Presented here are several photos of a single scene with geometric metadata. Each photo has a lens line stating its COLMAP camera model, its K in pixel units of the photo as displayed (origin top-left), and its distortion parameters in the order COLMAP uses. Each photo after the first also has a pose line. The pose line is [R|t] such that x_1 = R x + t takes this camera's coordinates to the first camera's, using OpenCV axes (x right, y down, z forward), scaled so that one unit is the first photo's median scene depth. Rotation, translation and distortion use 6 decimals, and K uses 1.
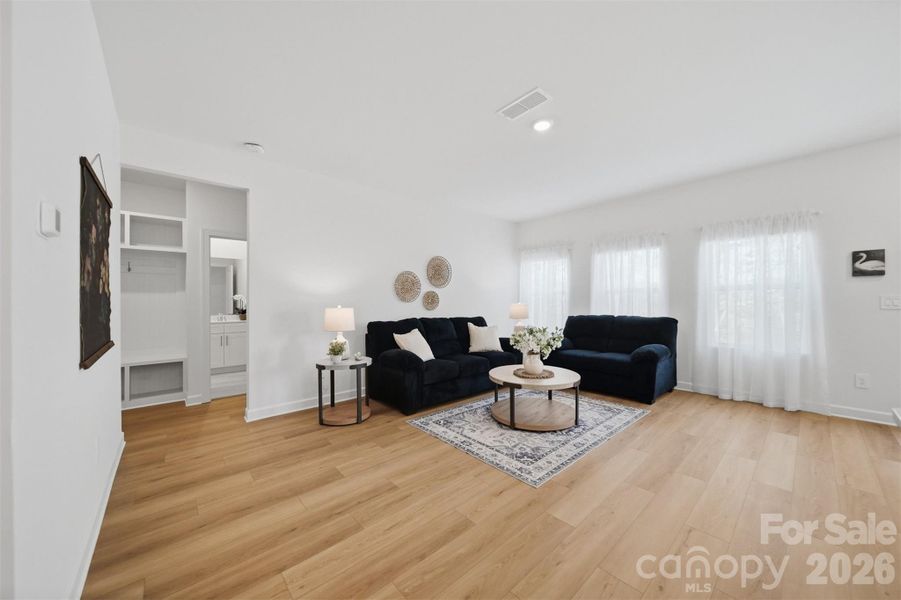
lens RADIAL K [[324.3, 0, 449.9], [0, 324.3, 302.1], [0, 0, 1]] dist [-0.001169, -0.002054]
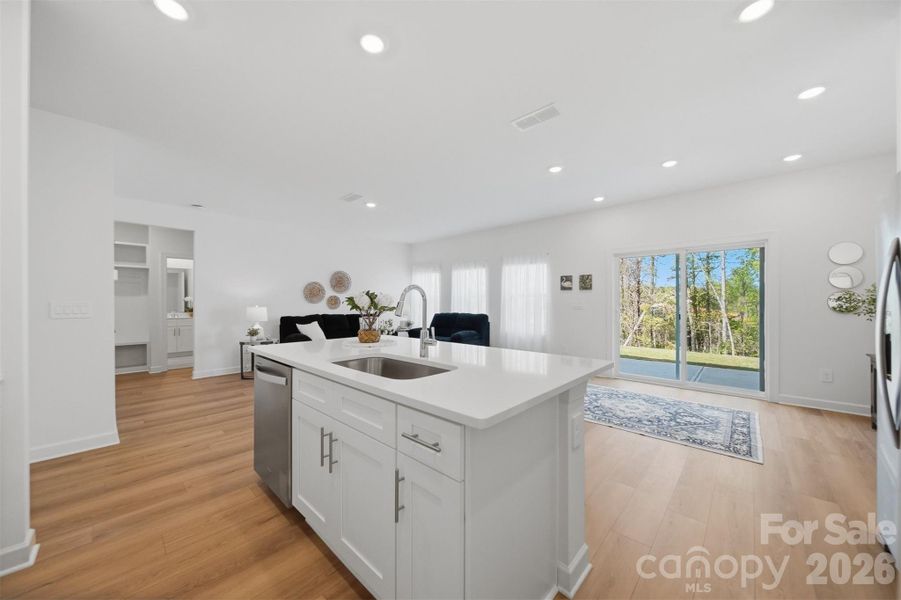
lens RADIAL K [[324.3, 0, 455.6], [0, 324.3, 301.8], [0, 0, 1]] dist [-0.001169, -0.002054]
pose [[0.994431, 0.003744, 0.105324, 0.448050], [-0.003754, 0.999993, -0.000107, -0.012456], [-0.105324, -0.000289, 0.994438, -0.660028]]
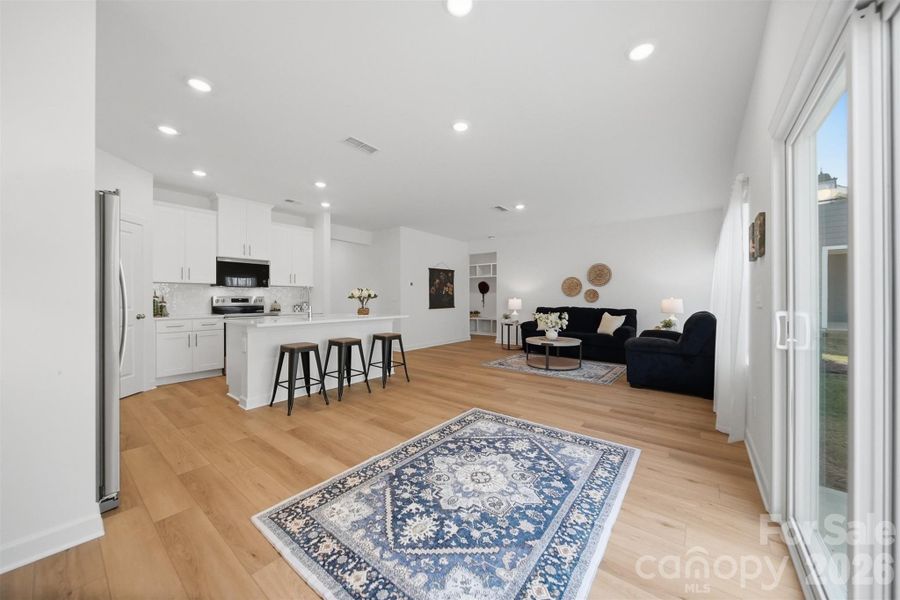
lens RADIAL K [[322.9, 0, 448.7], [0, 322.9, 298.8], [0, 0, 1]] dist [-0.002055, -0.000224]
pose [[0.165219, 0.005940, -0.986239, 1.721021], [-0.000248, 0.999982, 0.005982, 0.000219], [0.986257, -0.000743, 0.165218, 0.187097]]
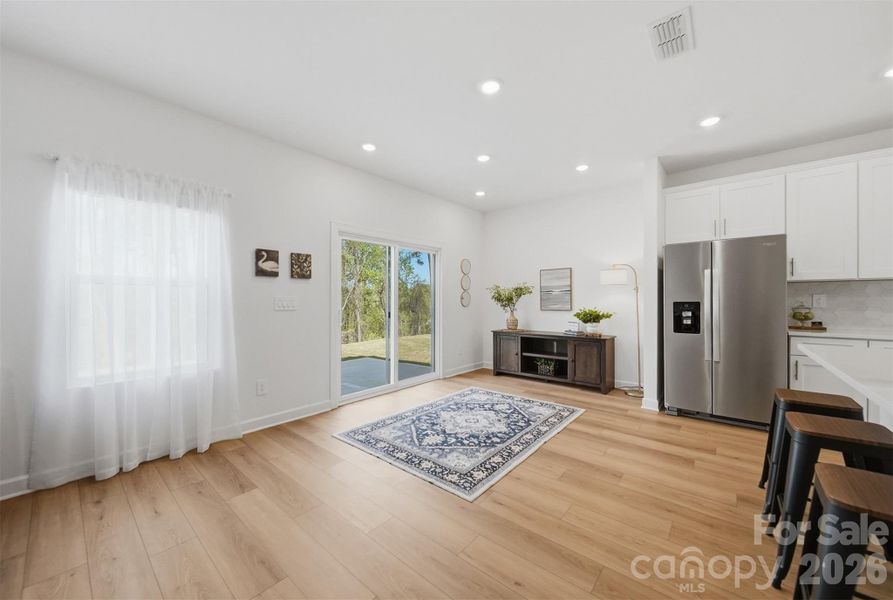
lens RADIAL K [[331.9, 0, 446.4], [0, 331.9, 301.2], [0, 0, 1]] dist [-0.003090, 0.000111]
pose [[-0.136675, 0.001552, 0.990615, 0.216204], [0.001421, 0.999998, -0.001371, -0.004219], [-0.990615, 0.001220, -0.136677, 0.545208]]
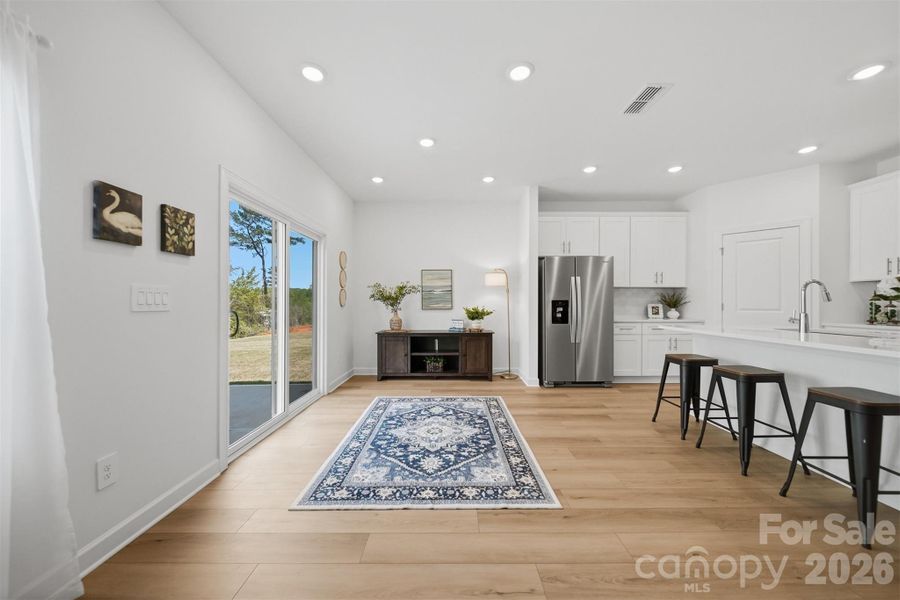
lens RADIAL K [[323.9, 0, 452.9], [0, 323.9, 303.9], [0, 0, 1]] dist [-0.001169, -0.002054]
pose [[-0.746261, 0.002248, 0.665650, 0.555785], [0.003251, 0.999995, 0.000268, 0.009657], [-0.665646, 0.002364, -0.746264, 0.930273]]
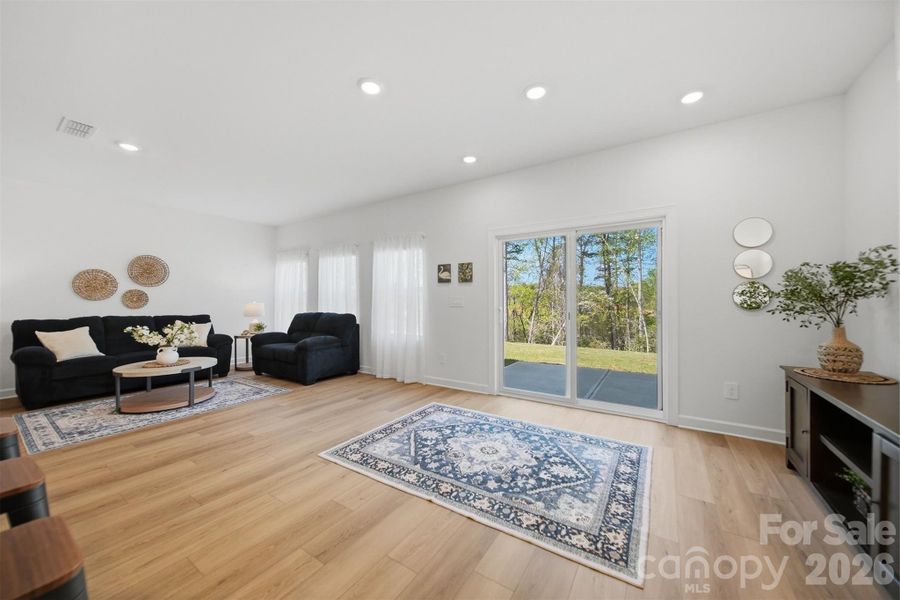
lens RADIAL K [[323.9, 0, 454.5], [0, 323.9, 302.6], [0, 0, 1]] dist [-0.001169, -0.002054]
pose [[0.963239, 0.000986, 0.268644, 0.870804], [-0.002619, 0.999980, 0.005719, -0.002837], [-0.268633, -0.006212, 0.963222, -0.337197]]
